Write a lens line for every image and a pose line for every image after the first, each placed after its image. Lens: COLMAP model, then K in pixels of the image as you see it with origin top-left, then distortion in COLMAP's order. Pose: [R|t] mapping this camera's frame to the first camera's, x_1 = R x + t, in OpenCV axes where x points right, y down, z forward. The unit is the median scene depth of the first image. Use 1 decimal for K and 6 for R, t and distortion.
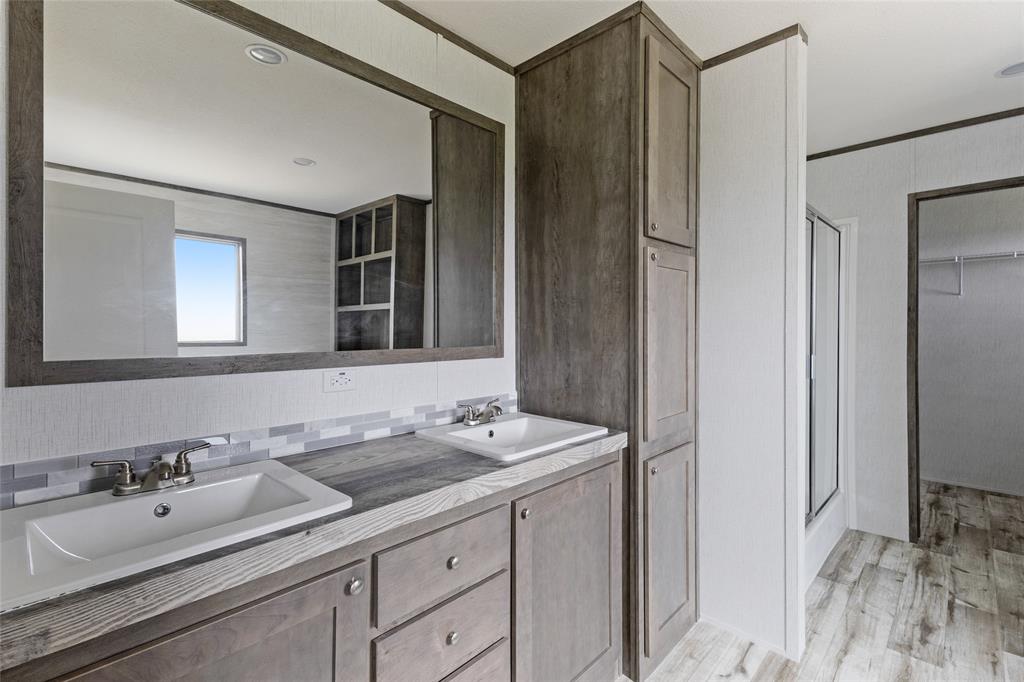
lens RADIAL K [[472.1, 0, 510.5], [0, 472.1, 331.8], [0, 0, 1]] dist [0.030149, -0.008279]
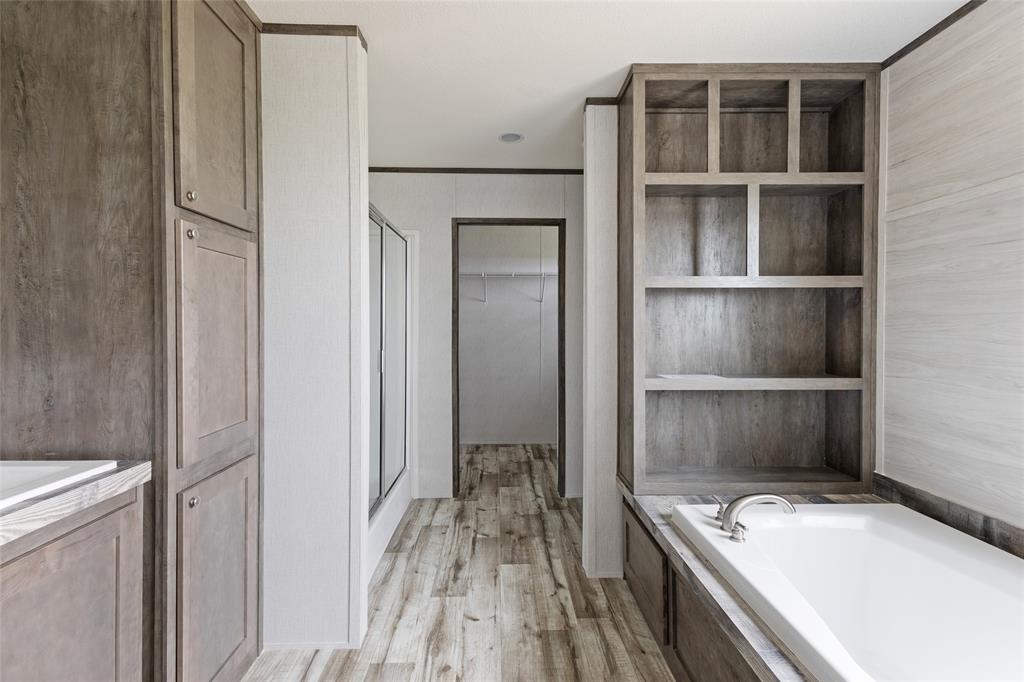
lens RADIAL K [[472.1, 0, 509.8], [0, 472.1, 335.9], [0, 0, 1]] dist [0.030149, -0.008279]
pose [[0.705639, -0.010531, 0.708494, 0.099635], [0.001795, 0.999913, 0.013074, 0.002880], [-0.708569, -0.007954, 0.705596, 0.048807]]
